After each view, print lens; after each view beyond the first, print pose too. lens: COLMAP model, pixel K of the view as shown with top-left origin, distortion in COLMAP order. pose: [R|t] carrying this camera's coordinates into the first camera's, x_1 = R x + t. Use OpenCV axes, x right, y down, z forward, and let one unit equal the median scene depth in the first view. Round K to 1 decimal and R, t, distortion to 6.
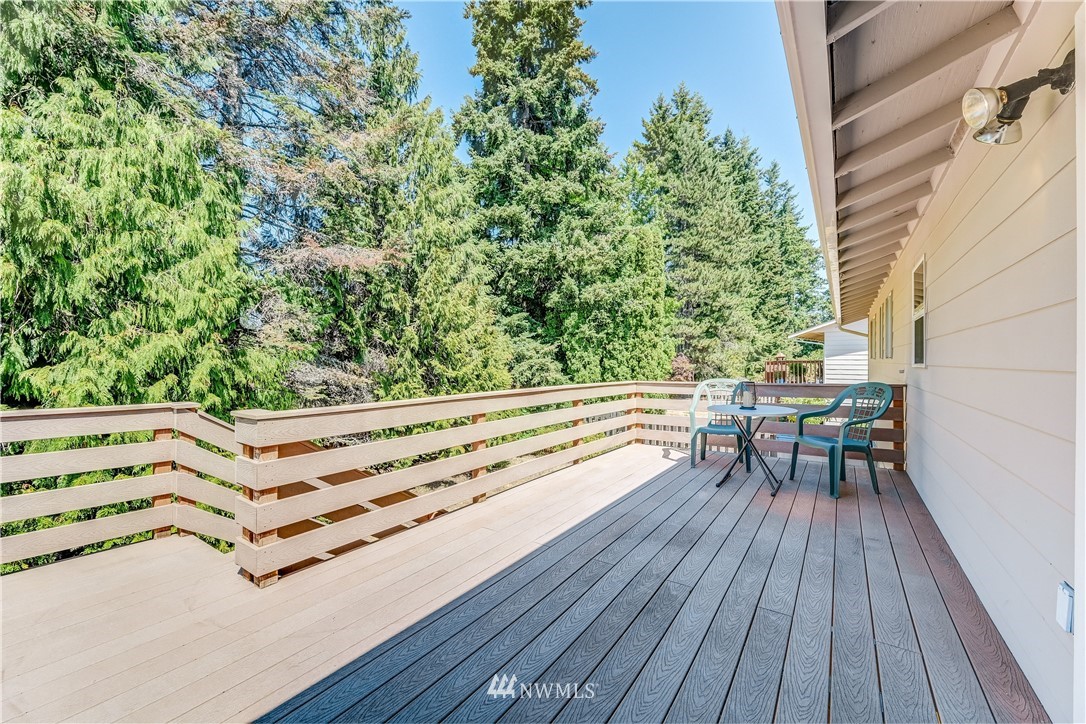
lens RADIAL K [[431.2, 0, 543.0], [0, 431.2, 362.0], [0, 0, 1]] dist [0.000210, 0.000117]
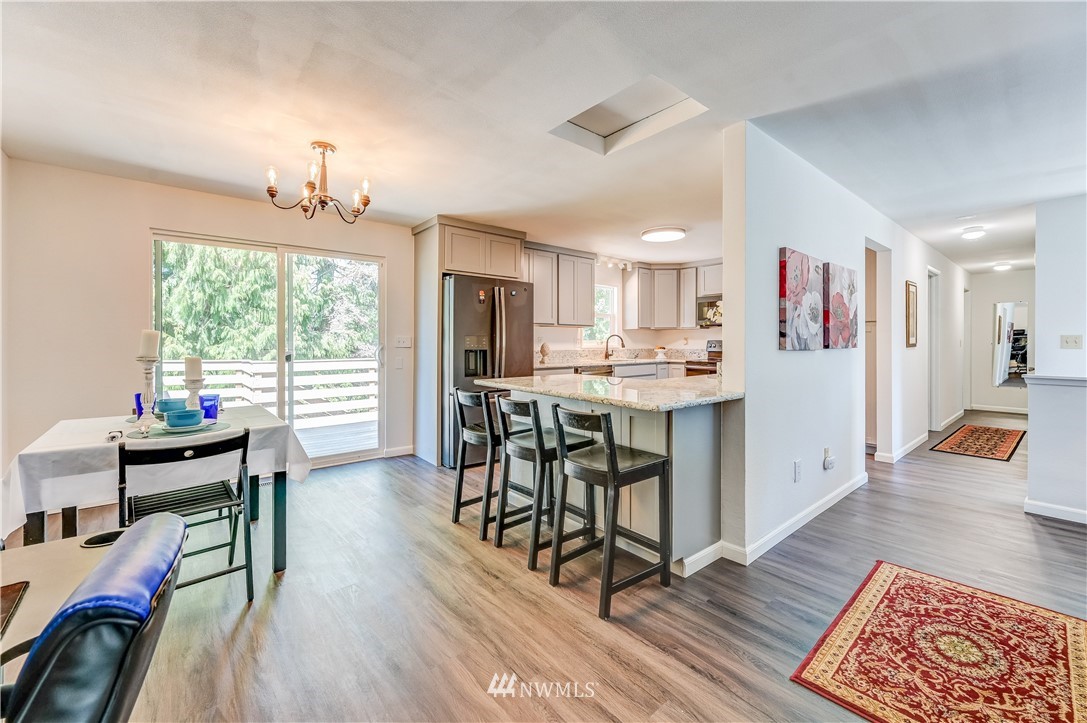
lens RADIAL K [[437.1, 0, 545.1], [0, 437.1, 341.7], [0, 0, 1]] dist [0.000909, 0.000401]
pose [[0.970724, 0.005411, -0.240135, 0.669677], [-0.005576, 0.999984, -0.000008, -0.010753], [0.240131, 0.001347, 0.970740, -0.487049]]
